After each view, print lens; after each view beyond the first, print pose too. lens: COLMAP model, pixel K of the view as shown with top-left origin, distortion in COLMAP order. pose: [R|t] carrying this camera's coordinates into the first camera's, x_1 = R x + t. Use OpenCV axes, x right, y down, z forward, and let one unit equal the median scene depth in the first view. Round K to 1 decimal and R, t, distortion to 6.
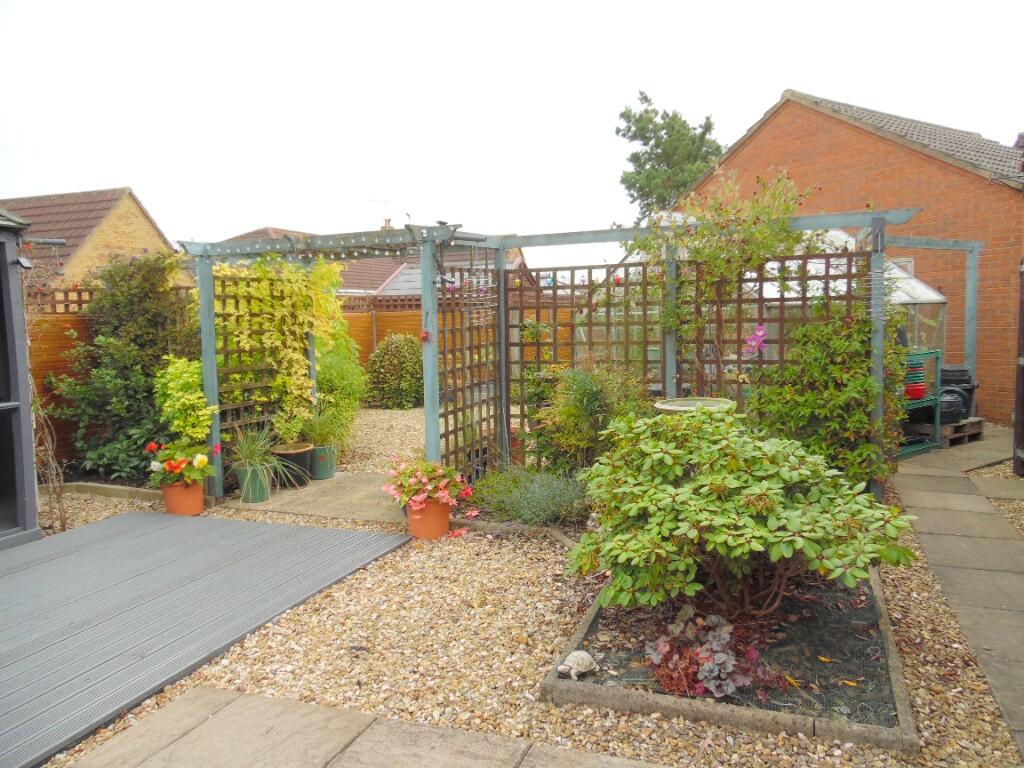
lens RADIAL K [[777.2, 0, 512.0], [0, 777.2, 384.0], [0, 0, 1]] dist [-0.008887, 0.003895]
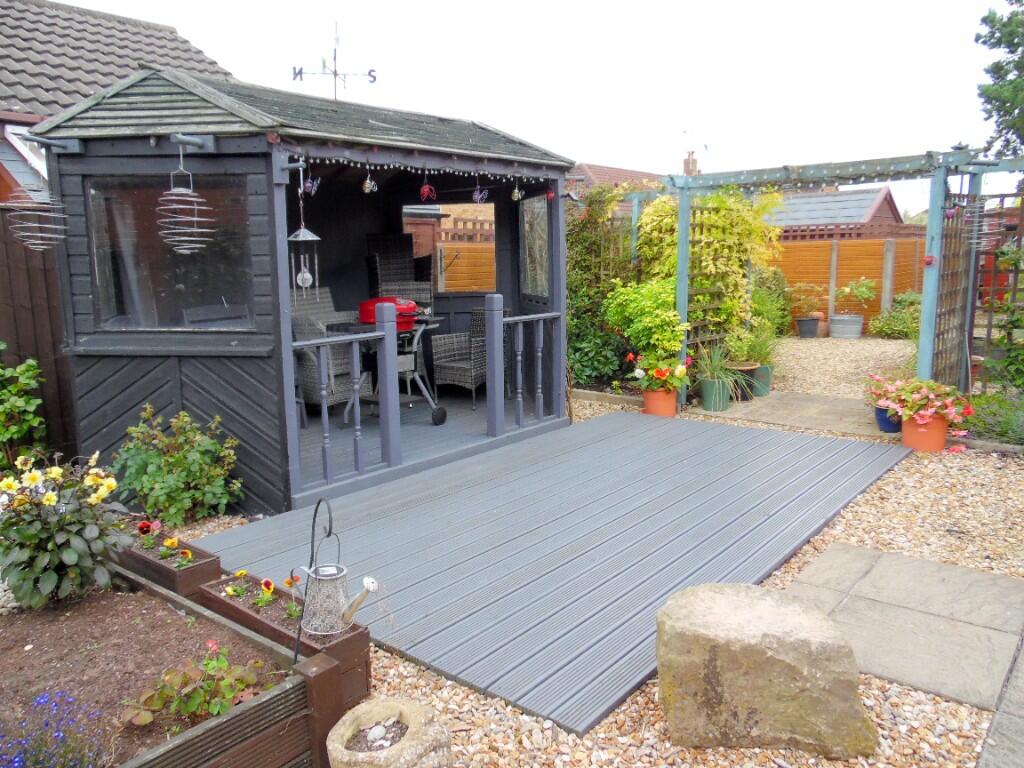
lens RADIAL K [[787.5, 0, 514.0], [0, 787.5, 369.8], [0, 0, 1]] dist [0.070914, -0.102375]
pose [[0.949995, 0.050099, -0.308219, -0.253896], [-0.031076, 0.997314, 0.066326, 0.026416], [0.310714, -0.053431, 0.949000, -0.161168]]
